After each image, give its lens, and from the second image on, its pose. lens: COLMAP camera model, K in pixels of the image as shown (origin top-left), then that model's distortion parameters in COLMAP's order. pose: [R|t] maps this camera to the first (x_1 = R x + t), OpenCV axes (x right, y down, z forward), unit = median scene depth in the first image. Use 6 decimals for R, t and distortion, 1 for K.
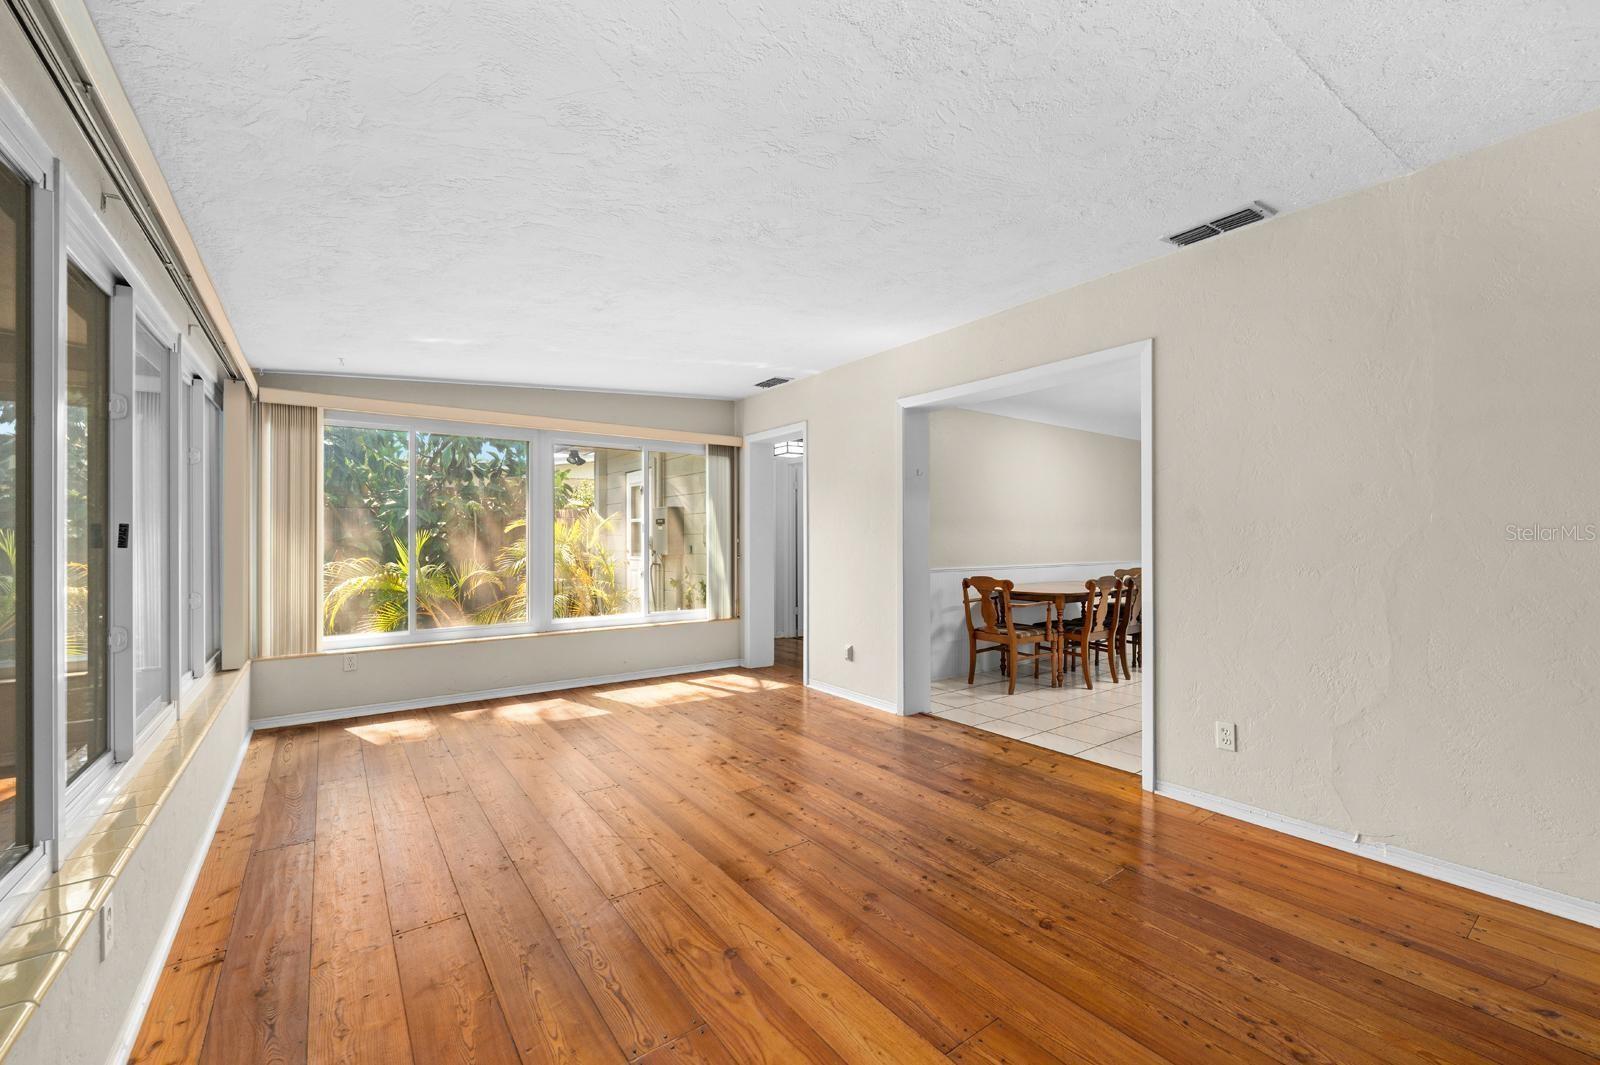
lens RADIAL K [[648.0, 0, 799.6], [0, 648.0, 538.8], [0, 0, 1]] dist [-0.001619, -0.000135]
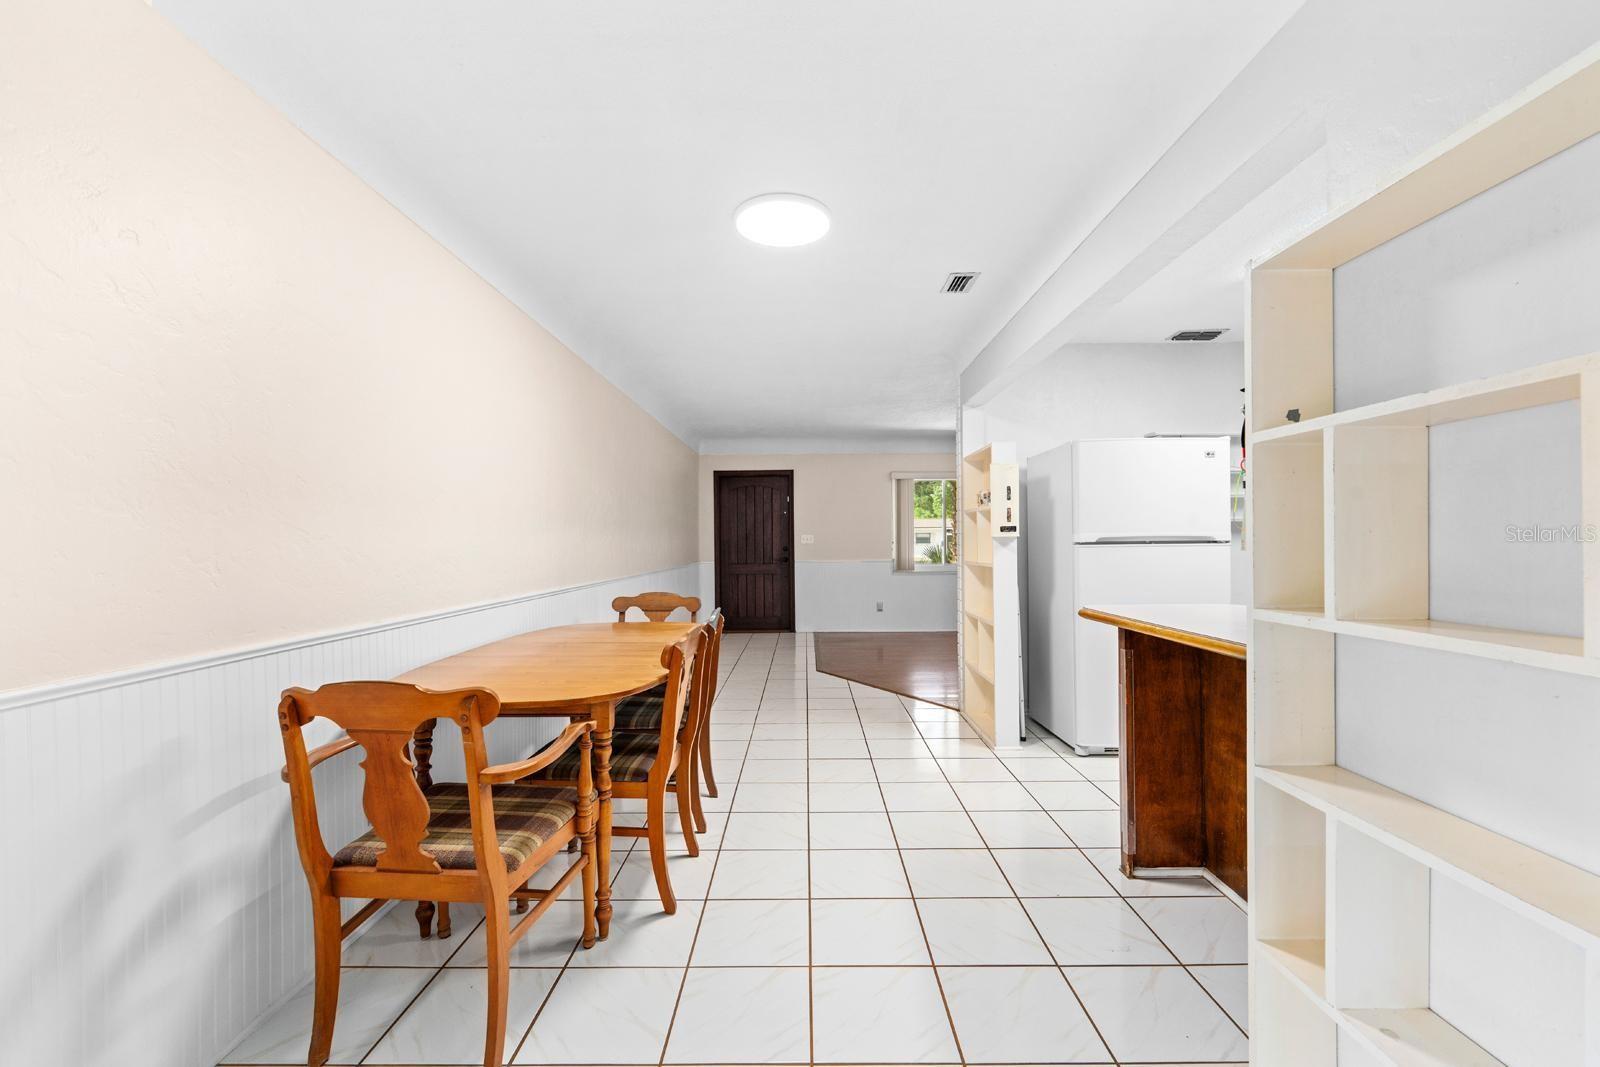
lens RADIAL K [[650.9, 0, 796.0], [0, 650.9, 540.9], [0, 0, 1]] dist [-0.000062, -0.000530]
pose [[0.597802, -0.001632, 0.801642, 0.286641], [0.005584, 0.999982, -0.002128, 0.000786], [-0.801624, 0.005748, 0.597801, 1.171309]]
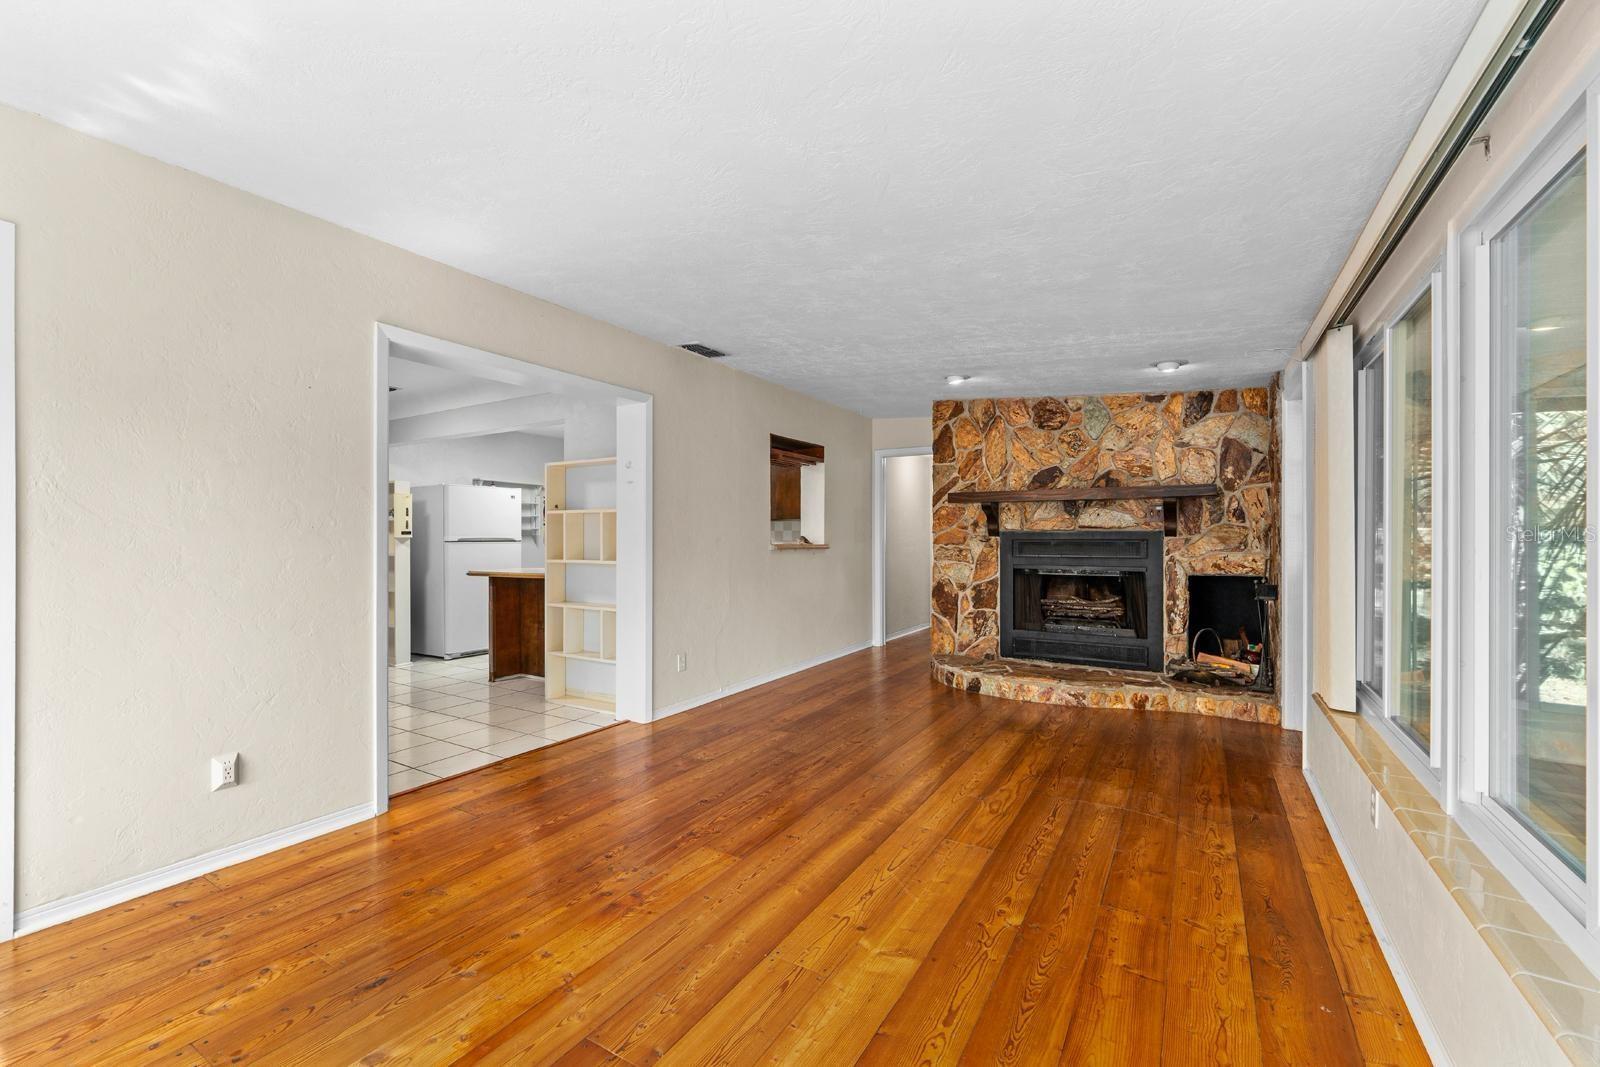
lens RADIAL K [[650.9, 0, 805.4], [0, 650.9, 536.8], [0, 0, 1]] dist [-0.000062, -0.000530]
pose [[-0.396375, 0.004796, 0.918076, -0.856480], [0.001926, 0.999989, -0.004392, 0.001967], [-0.918087, 0.000028, -0.396380, 1.235332]]
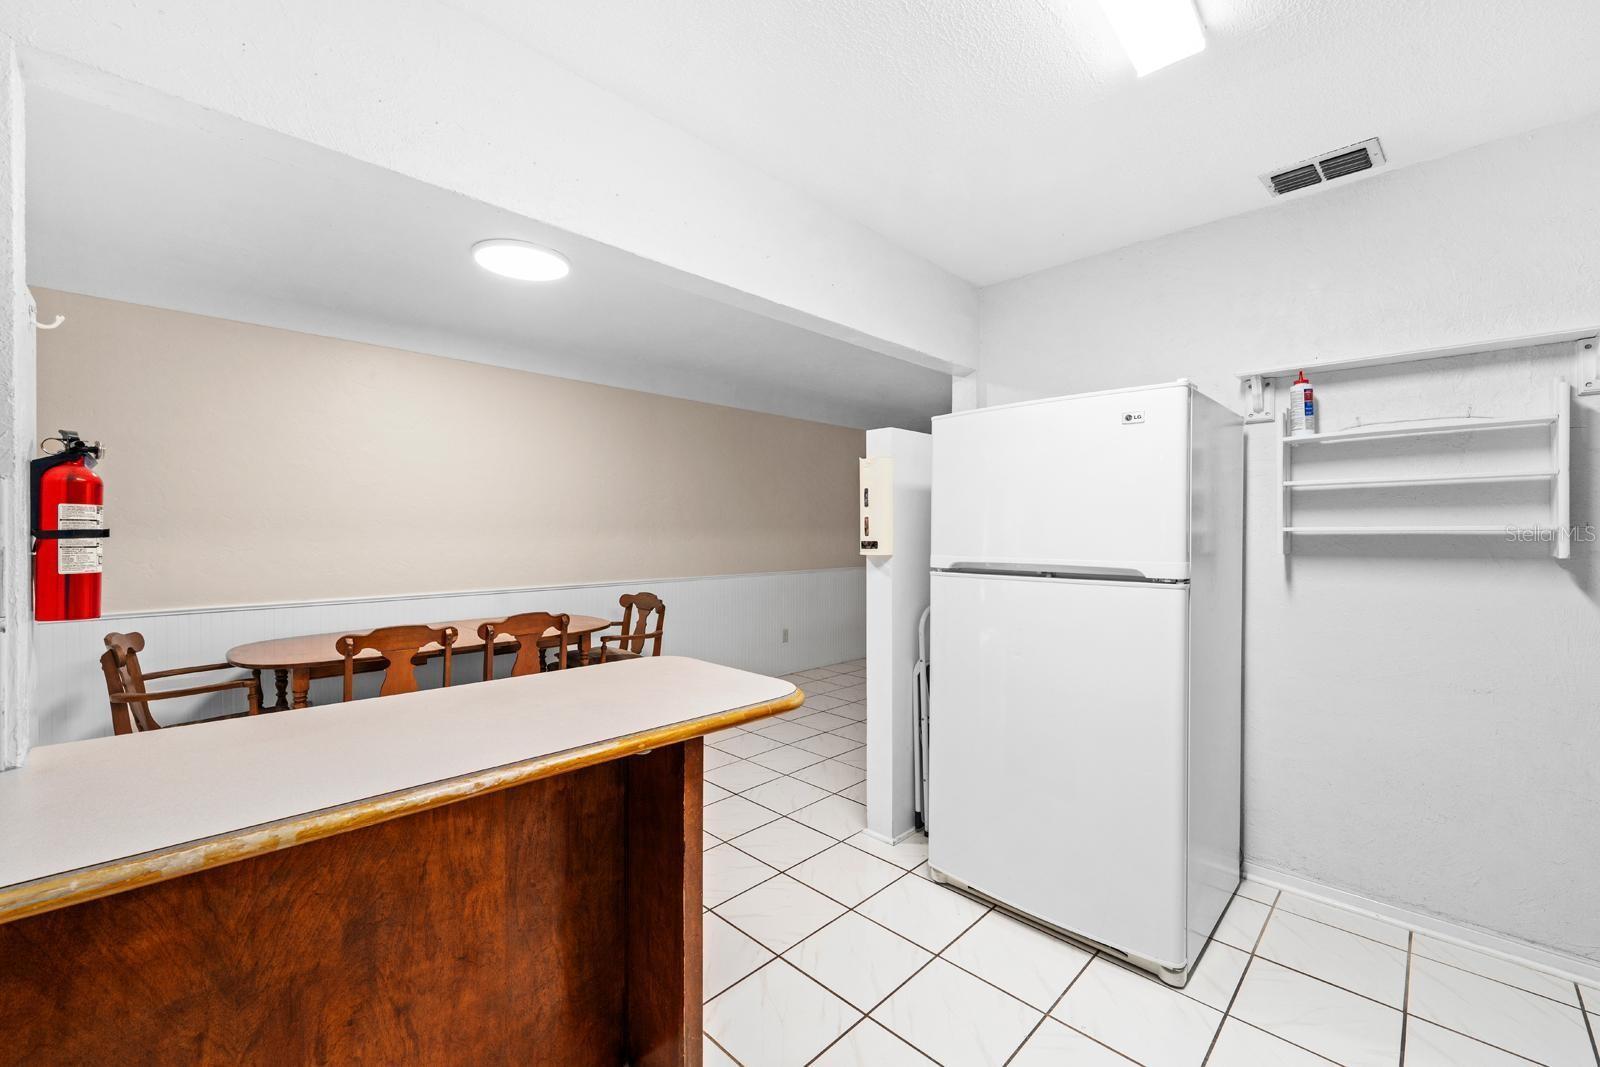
lens RADIAL K [[650.9, 0, 793.5], [0, 650.9, 536.0], [0, 0, 1]] dist [-0.000062, -0.000530]
pose [[0.987490, 0.003348, 0.157644, 1.403686], [-0.004856, 0.999946, 0.009183, -0.049188], [-0.157605, -0.009834, 0.987453, 0.617508]]
